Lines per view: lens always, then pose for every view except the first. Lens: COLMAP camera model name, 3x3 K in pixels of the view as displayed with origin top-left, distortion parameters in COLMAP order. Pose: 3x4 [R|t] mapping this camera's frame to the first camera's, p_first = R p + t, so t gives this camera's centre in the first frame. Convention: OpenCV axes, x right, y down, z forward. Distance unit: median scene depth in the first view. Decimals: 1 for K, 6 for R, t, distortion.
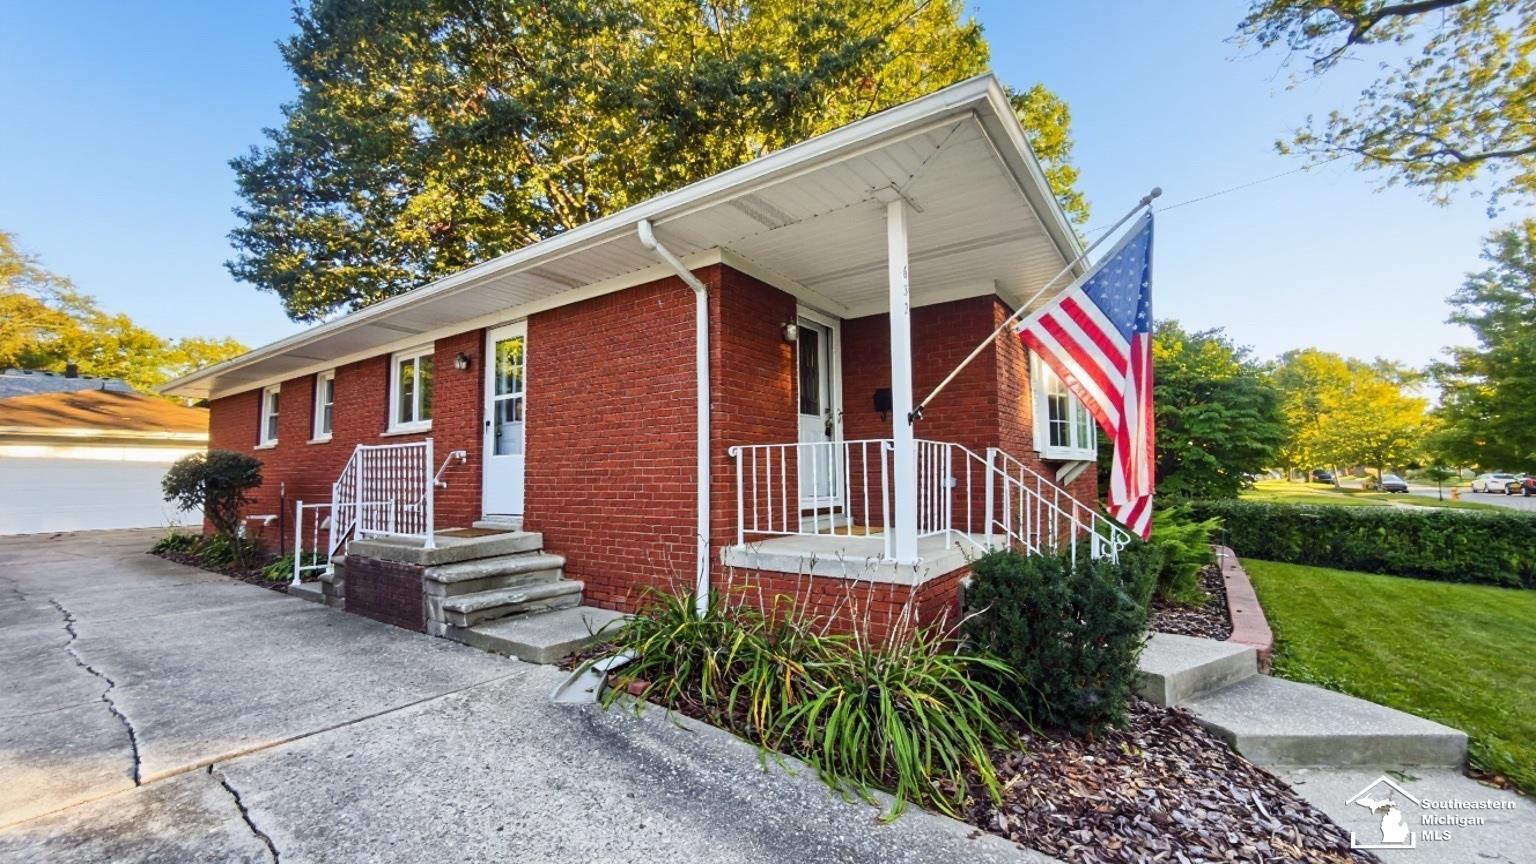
lens RADIAL K [[612.6, 0, 768.8], [0, 612.6, 440.5], [0, 0, 1]] dist [0.000575, 0.000409]
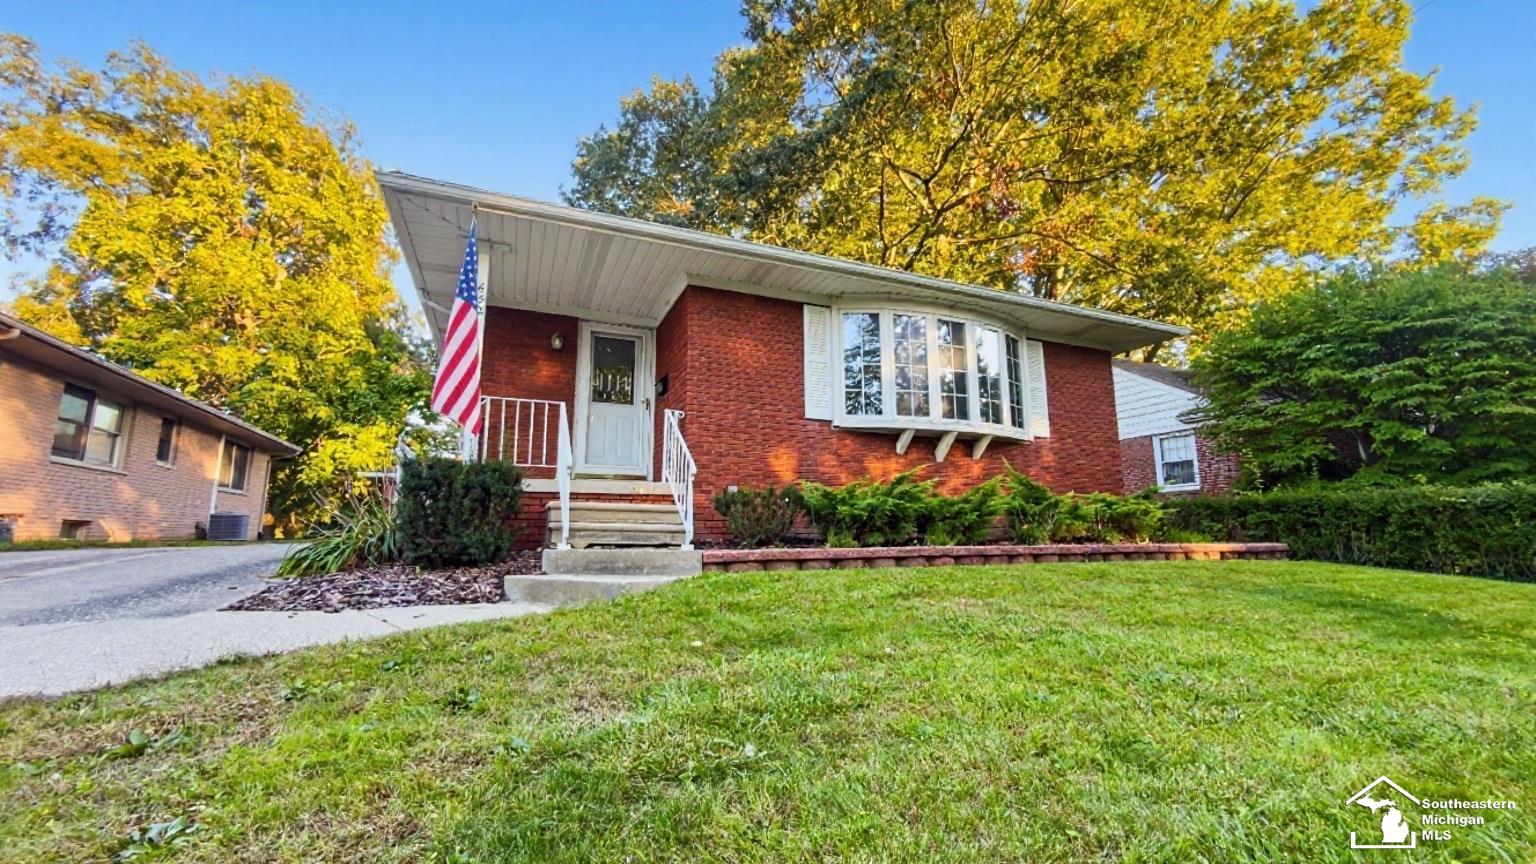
lens RADIAL K [[612.6, 0, 768.8], [0, 612.6, 440.5], [0, 0, 1]] dist [0.000575, 0.000409]
pose [[0.844545, -0.077286, -0.529878, 0.761287], [0.029191, 0.994703, -0.098557, 0.128665], [0.534689, 0.067768, 0.842327, 0.066238]]
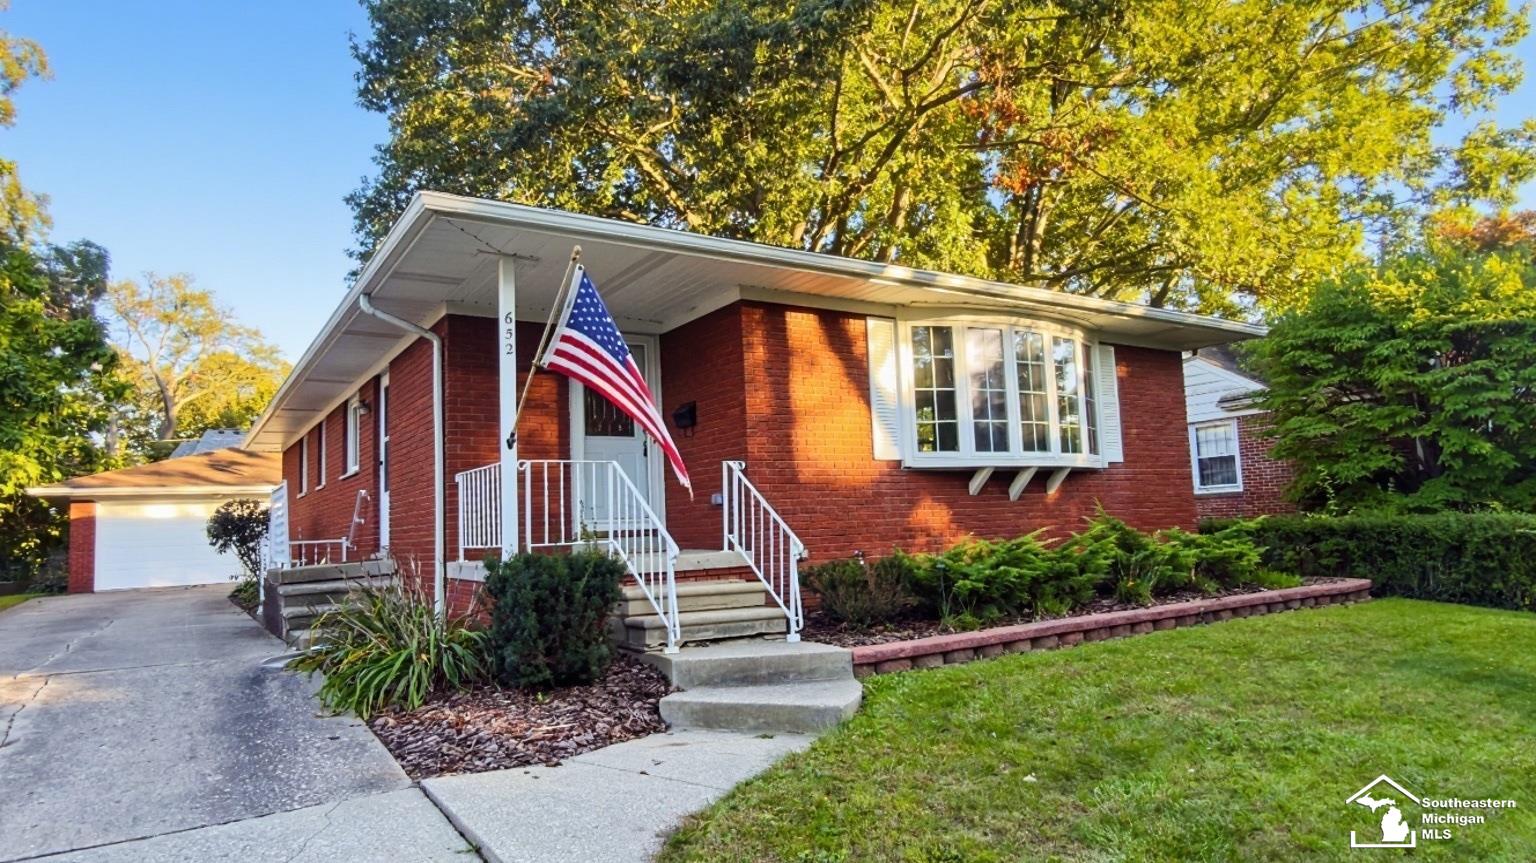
lens RADIAL K [[917.6, 0, 768.2], [0, 917.6, 448.7], [0, 0, 1]] dist [0.003854, -0.002701]
pose [[0.928266, -0.062482, -0.366630, 0.625286], [0.056970, 0.998041, -0.025847, 0.021080], [0.367527, 0.003106, 0.930008, -0.214774]]
